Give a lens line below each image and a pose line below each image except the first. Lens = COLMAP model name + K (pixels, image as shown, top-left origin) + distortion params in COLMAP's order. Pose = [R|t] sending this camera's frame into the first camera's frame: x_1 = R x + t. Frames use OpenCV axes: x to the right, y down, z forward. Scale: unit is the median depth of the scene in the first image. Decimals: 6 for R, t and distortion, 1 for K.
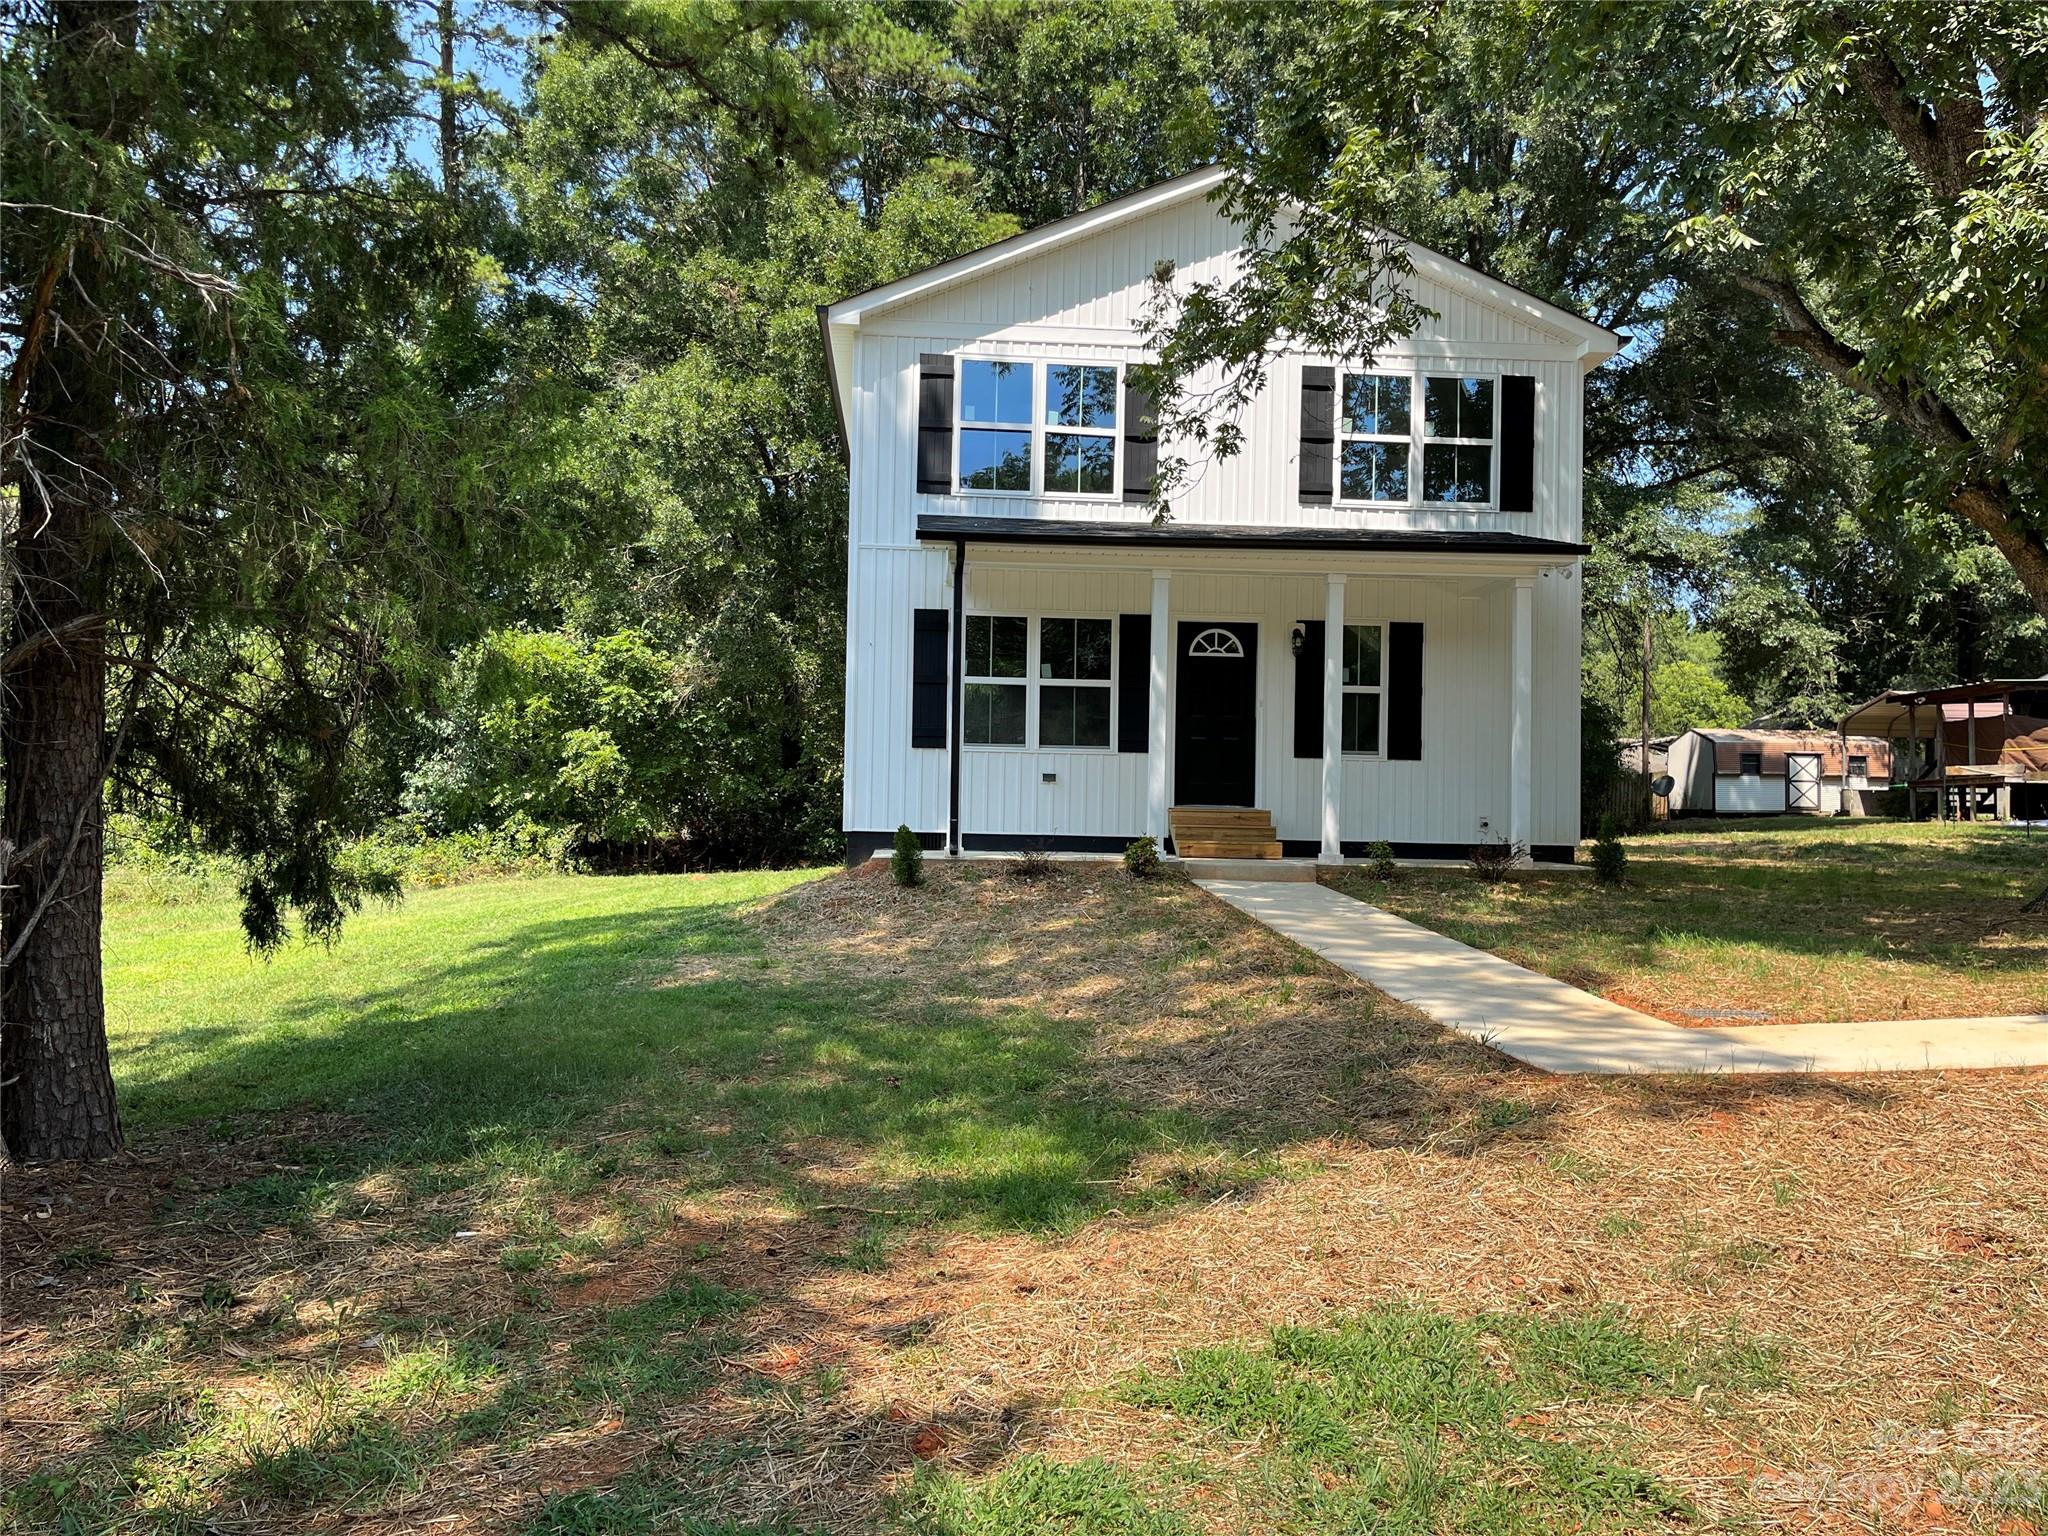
lens RADIAL K [[1526.5, 0, 1024.0], [0, 1526.5, 768.0], [0, 0, 1]] dist [0.072030, -0.057358]
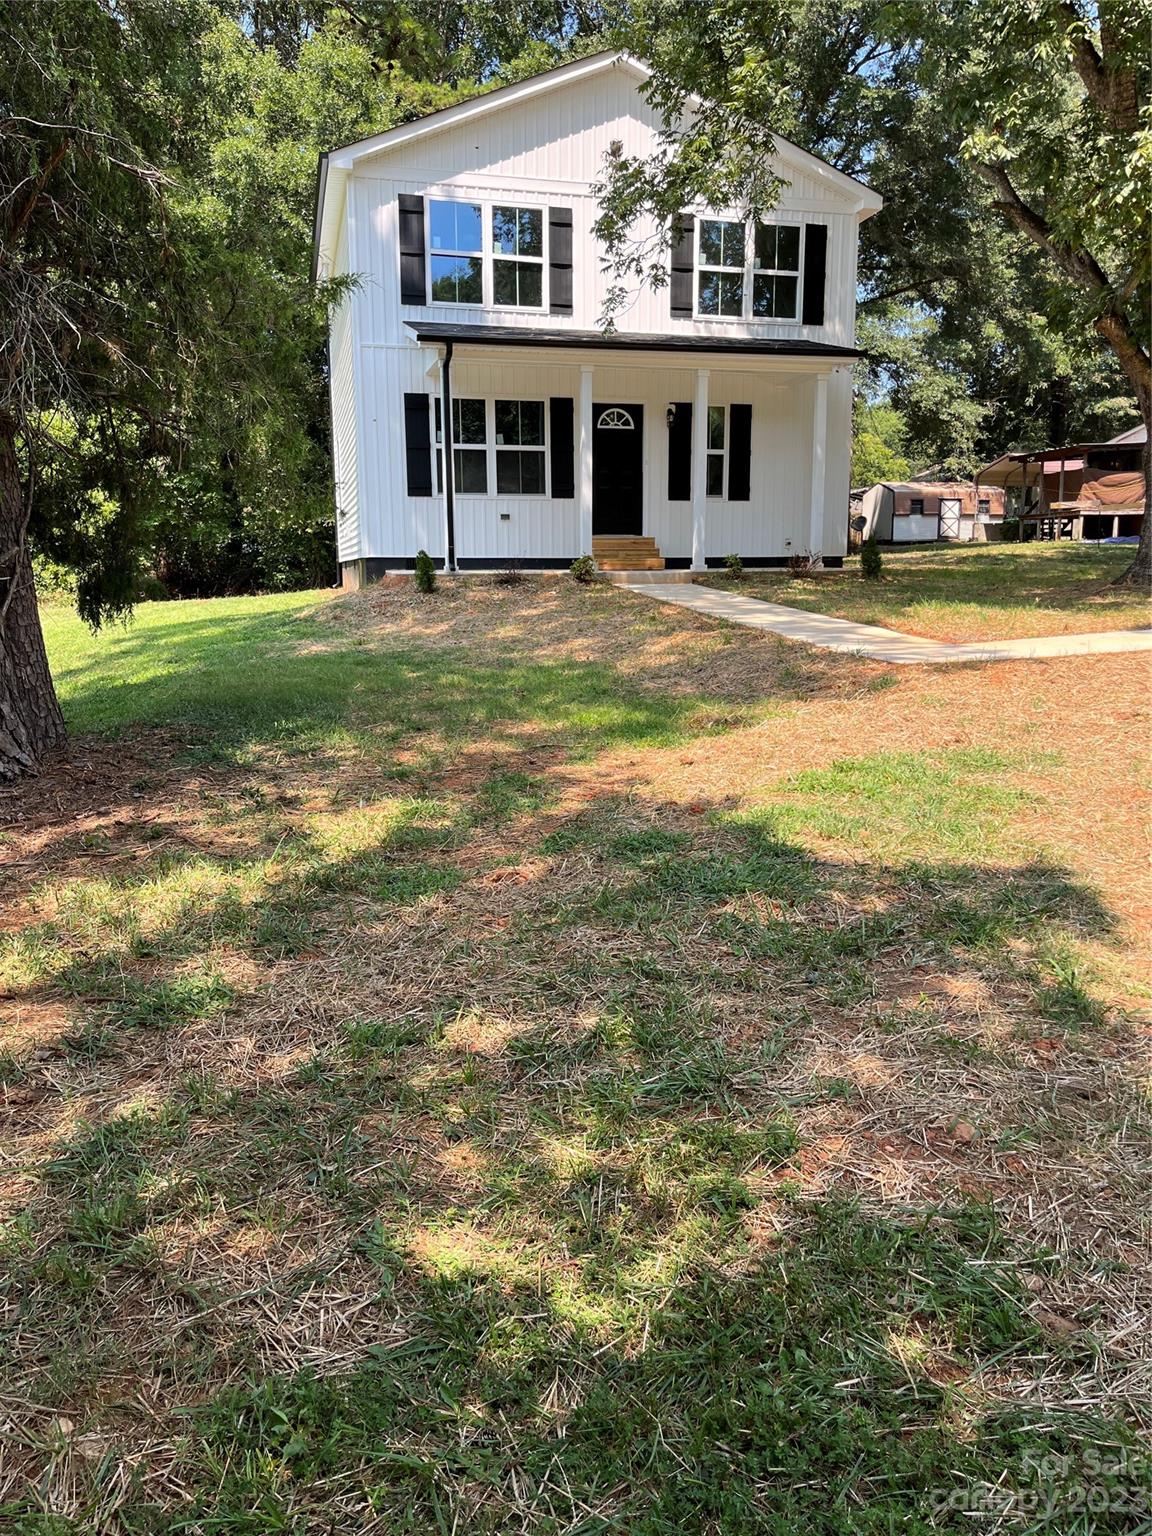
lens RADIAL K [[1164.4, 0, 579.9], [0, 1164.4, 759.9], [0, 0, 1]] dist [0.067070, -0.078741]
pose [[0.983264, -0.052731, 0.174390, -0.116201], [0.016924, 0.979497, 0.200747, 0.010687], [-0.181400, -0.194436, 0.963996, -0.116318]]
